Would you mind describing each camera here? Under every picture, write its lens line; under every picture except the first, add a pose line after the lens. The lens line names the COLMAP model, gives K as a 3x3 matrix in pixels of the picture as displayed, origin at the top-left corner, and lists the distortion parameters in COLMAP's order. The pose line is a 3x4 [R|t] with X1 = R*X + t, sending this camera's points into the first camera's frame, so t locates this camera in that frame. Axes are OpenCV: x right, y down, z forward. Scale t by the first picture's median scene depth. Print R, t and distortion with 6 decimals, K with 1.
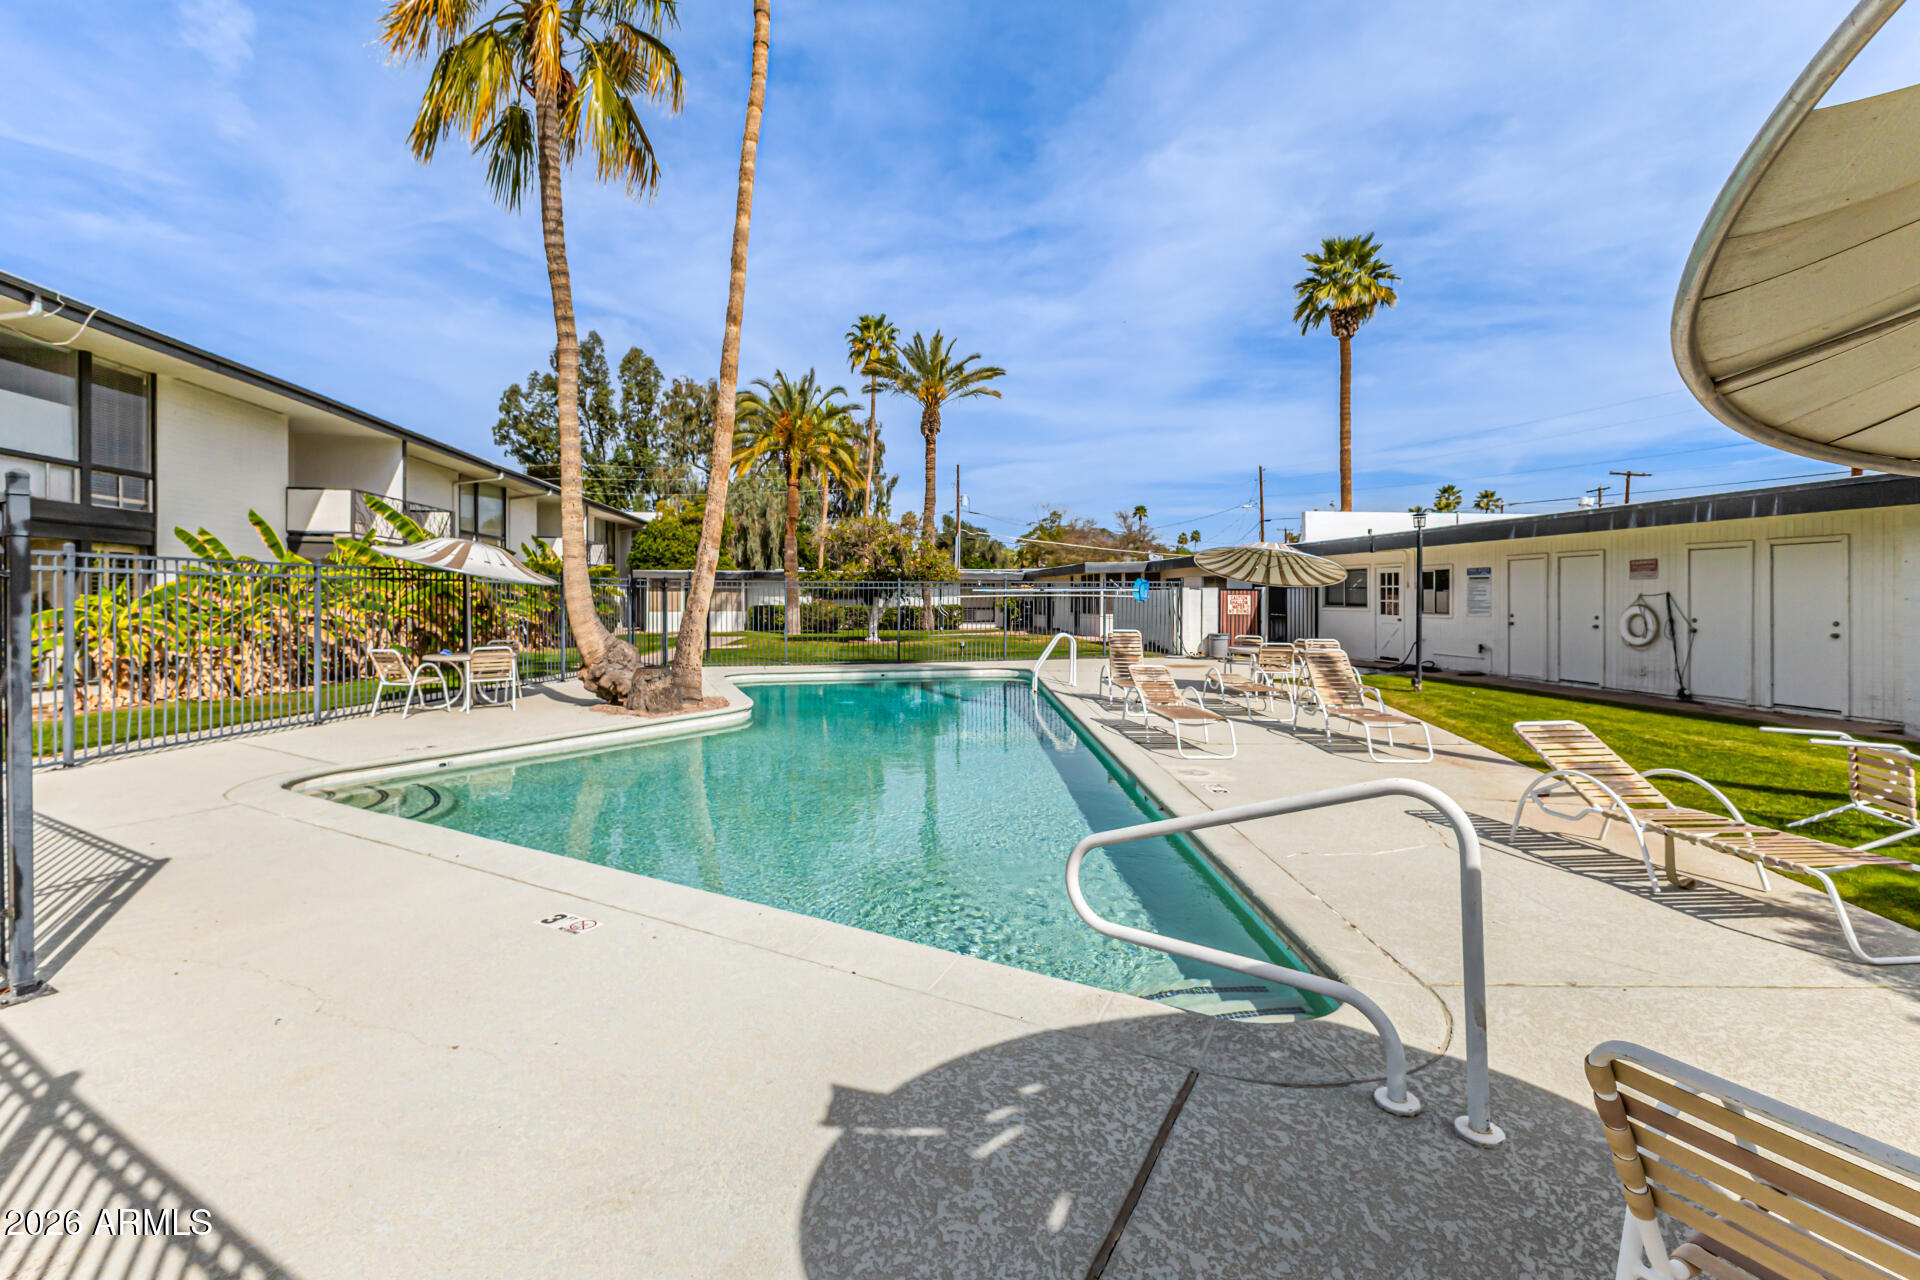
lens RADIAL K [[828.8, 0, 960.0], [0, 828.8, 640.0], [0, 0, 1]] dist [-0.016474, 0.000184]
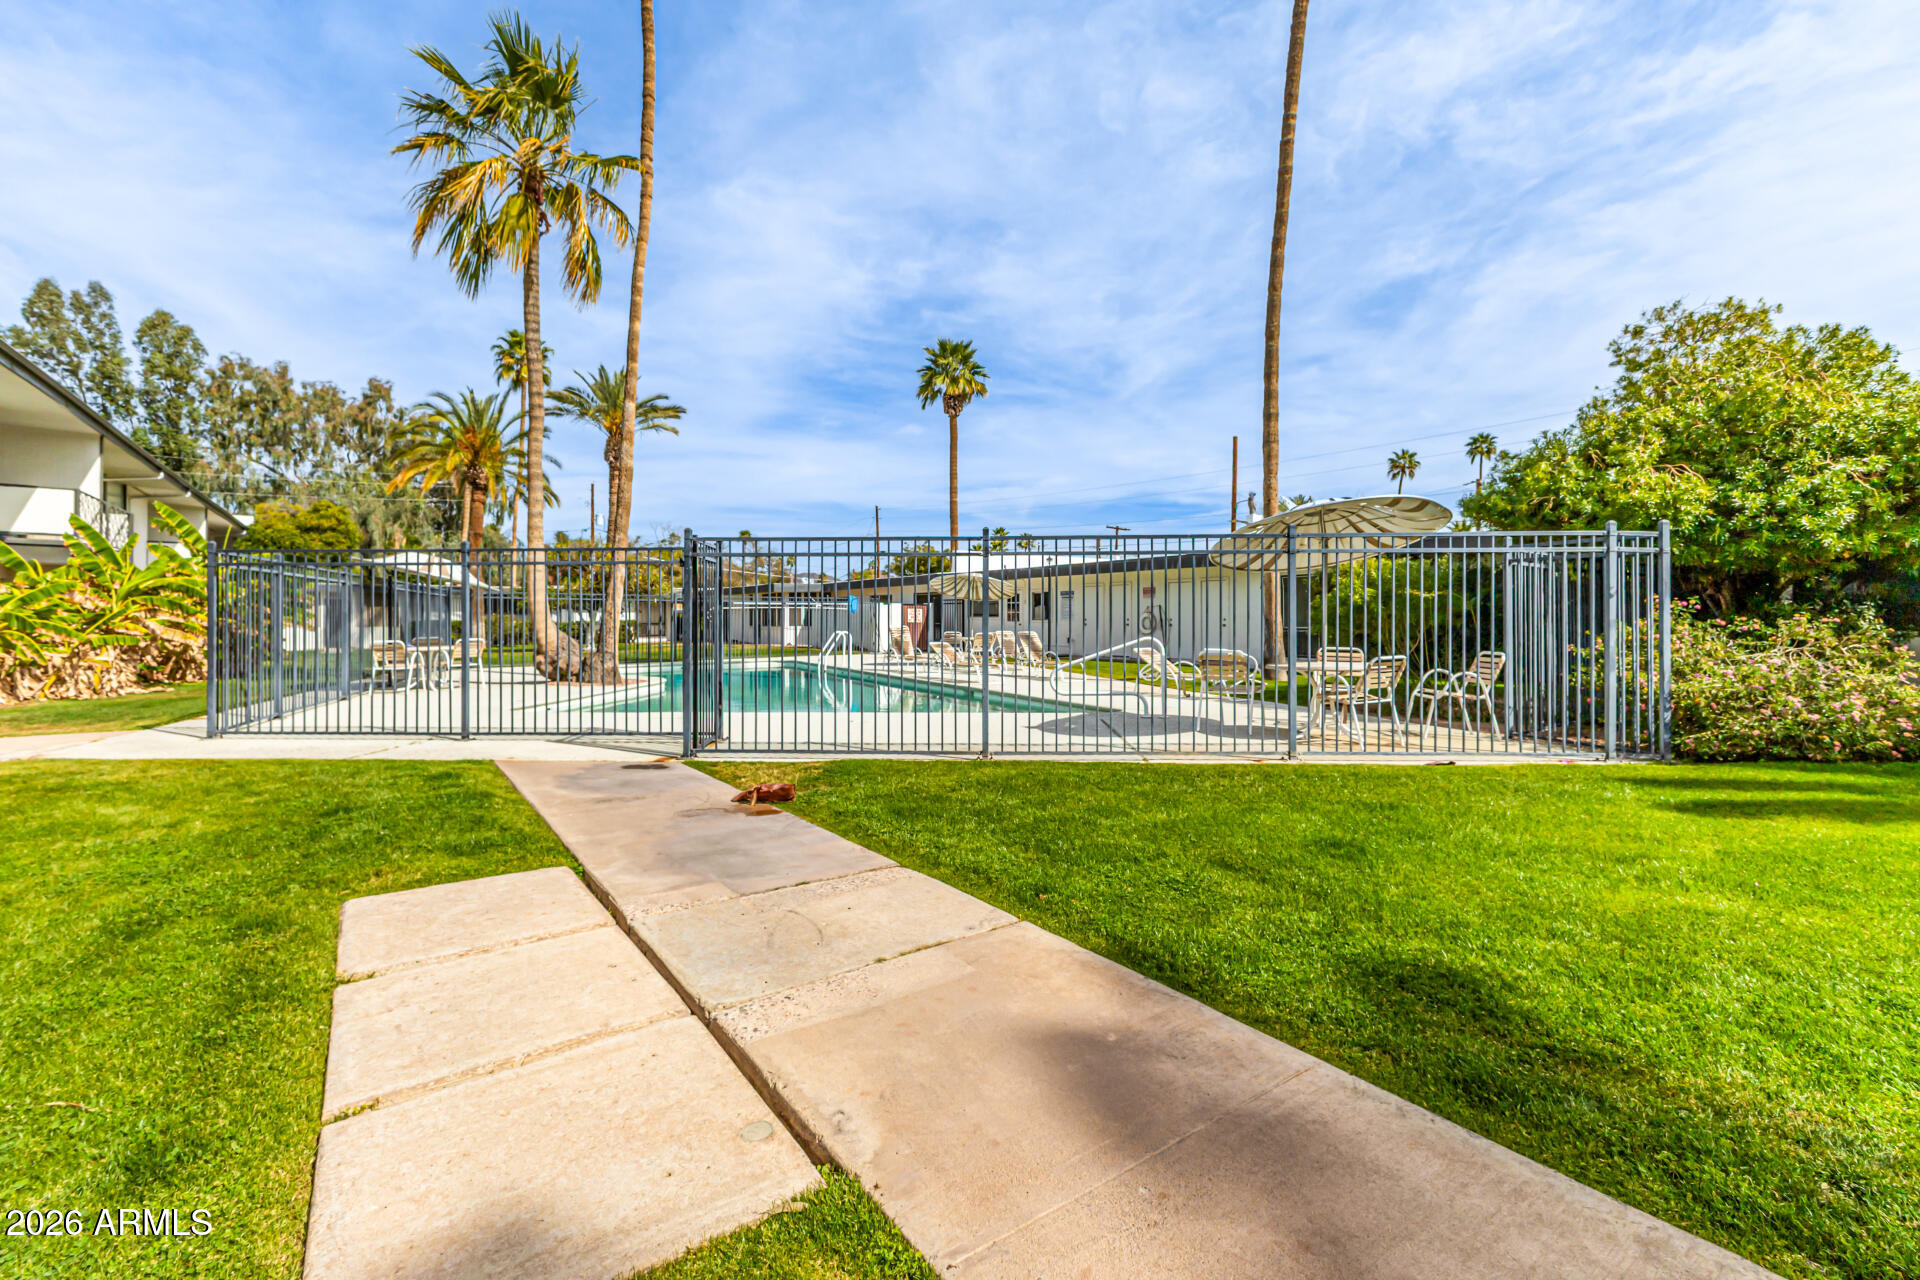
lens RADIAL K [[828.8, 0, 960.0], [0, 828.8, 640.0], [0, 0, 1]] dist [-0.016474, 0.000184]
pose [[0.865777, -0.015356, 0.500194, -0.156472], [0.028361, 0.999428, -0.018406, 0.012908], [-0.499625, 0.030122, 0.865718, -0.113946]]
